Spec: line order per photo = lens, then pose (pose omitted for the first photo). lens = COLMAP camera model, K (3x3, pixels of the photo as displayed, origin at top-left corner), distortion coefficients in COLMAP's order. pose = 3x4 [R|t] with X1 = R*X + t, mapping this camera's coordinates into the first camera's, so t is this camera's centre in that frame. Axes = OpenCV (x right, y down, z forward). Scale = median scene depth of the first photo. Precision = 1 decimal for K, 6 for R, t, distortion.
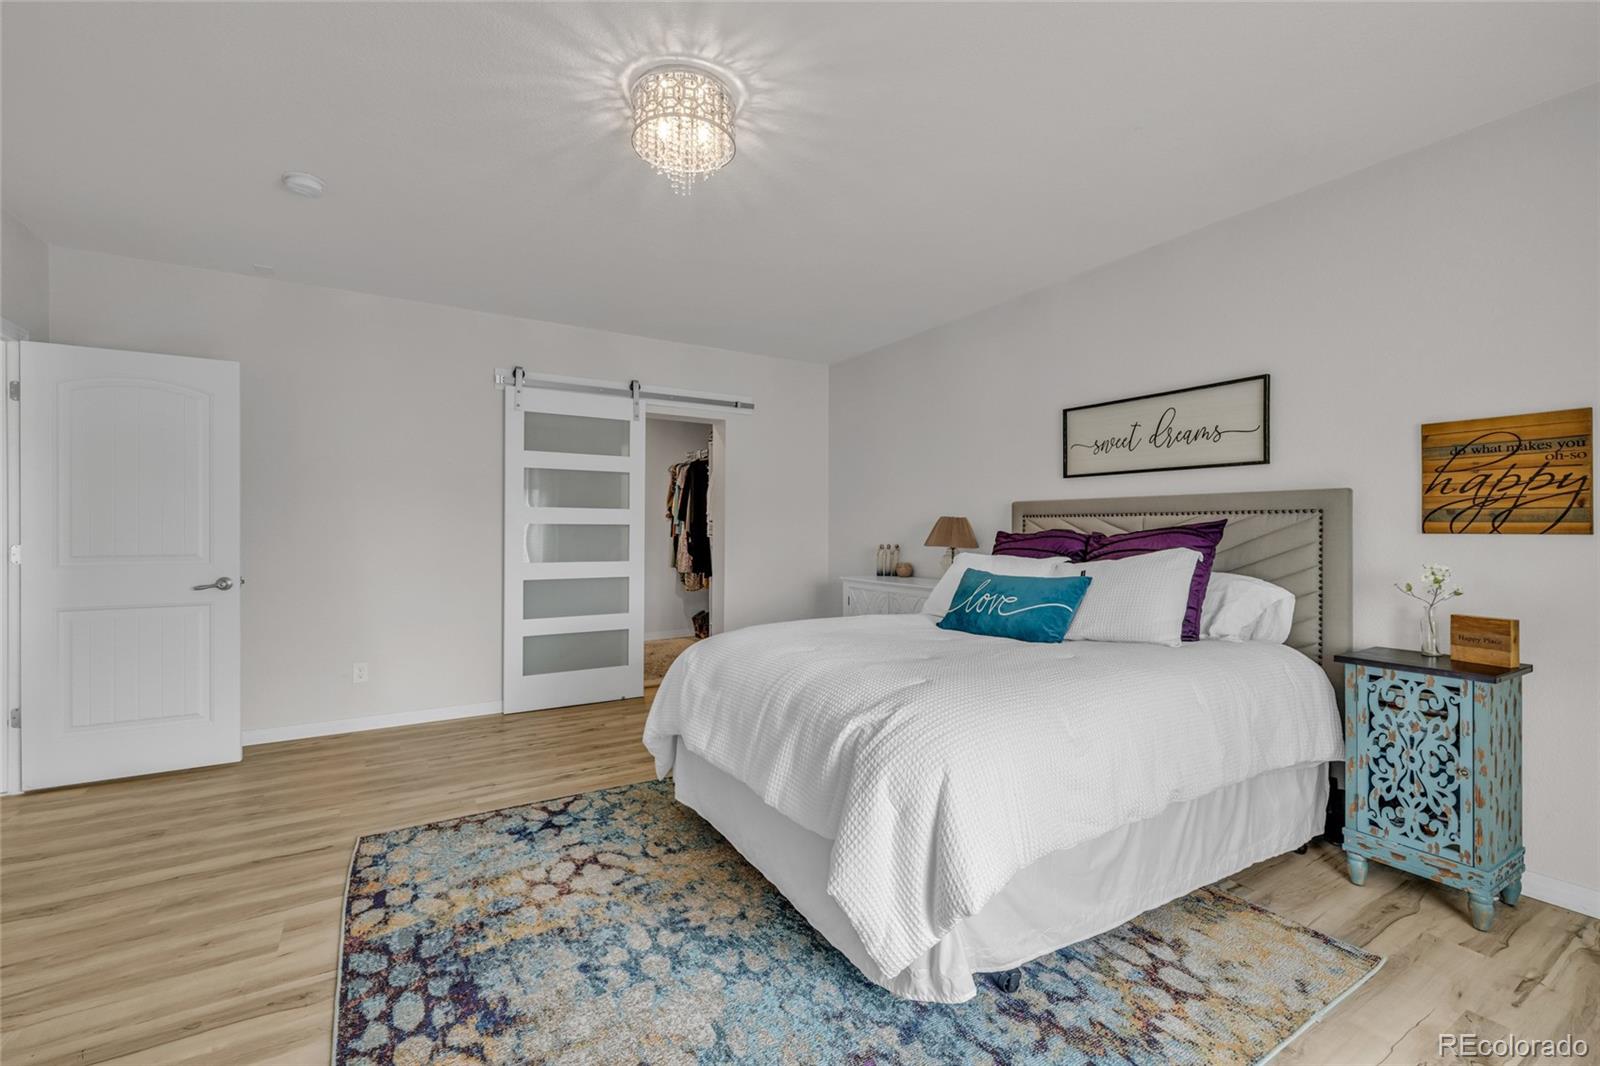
lens RADIAL K [[668.1, 0, 807.0], [0, 668.1, 529.7], [0, 0, 1]] dist [0.001710, 0.000373]
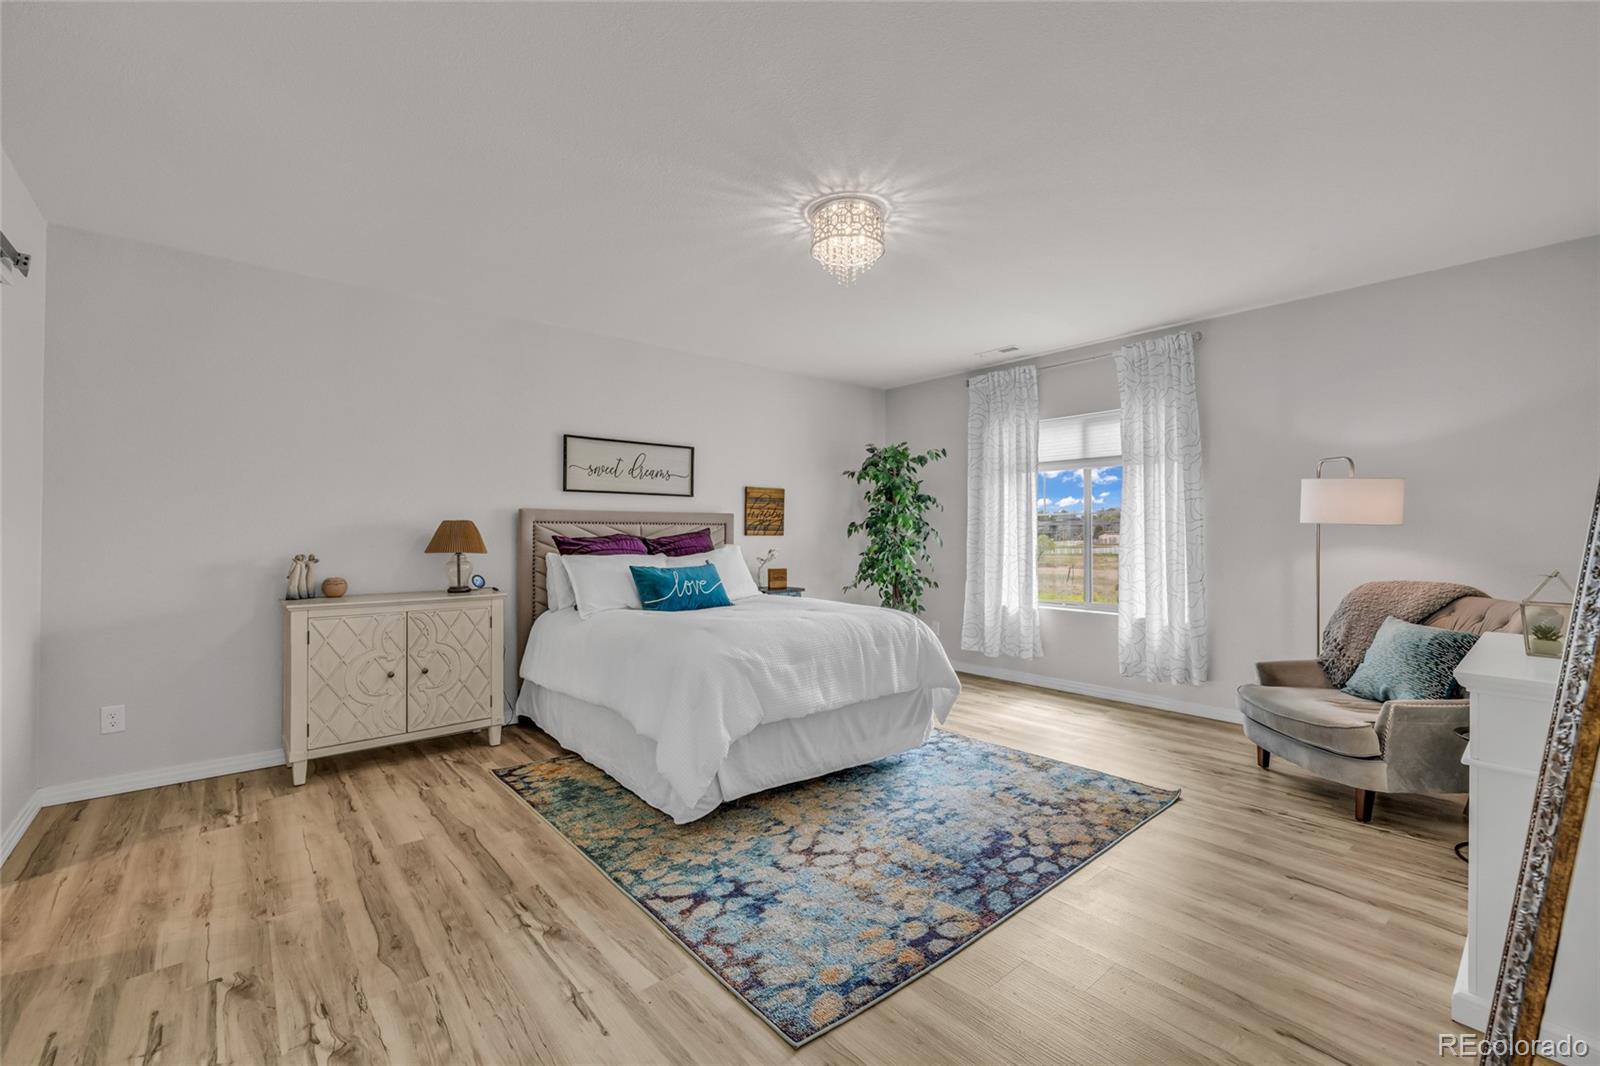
lens RADIAL K [[668.1, 0, 807.0], [0, 668.1, 529.7], [0, 0, 1]] dist [0.001710, 0.000373]
pose [[-0.147896, 0.003098, 0.988998, -1.389555], [-0.001009, 0.999994, -0.003283, -0.006181], [-0.989002, -0.001484, -0.147892, 1.181012]]
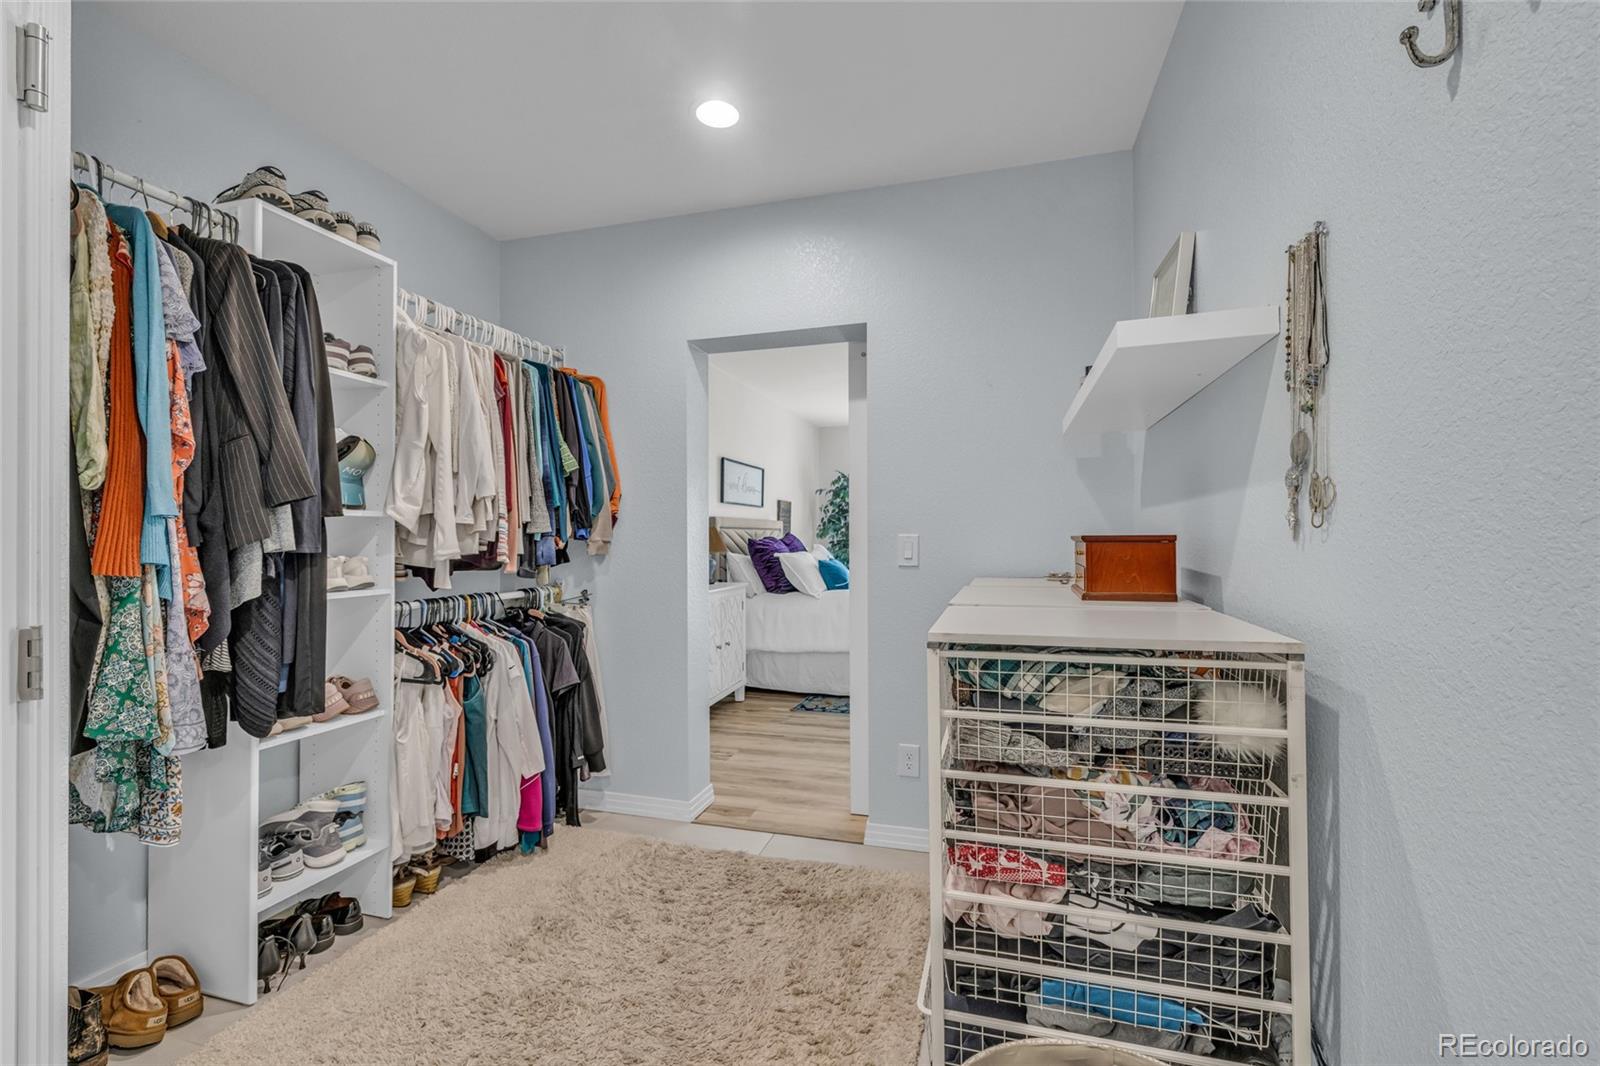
lens RADIAL K [[668.1, 0, 807.0], [0, 668.1, 529.7], [0, 0, 1]] dist [0.001710, 0.000373]
pose [[-0.660102, 0.006934, 0.751144, -1.382560], [0.002381, 0.999972, -0.007139, -0.008412], [-0.751172, -0.002924, -0.660100, 2.934315]]
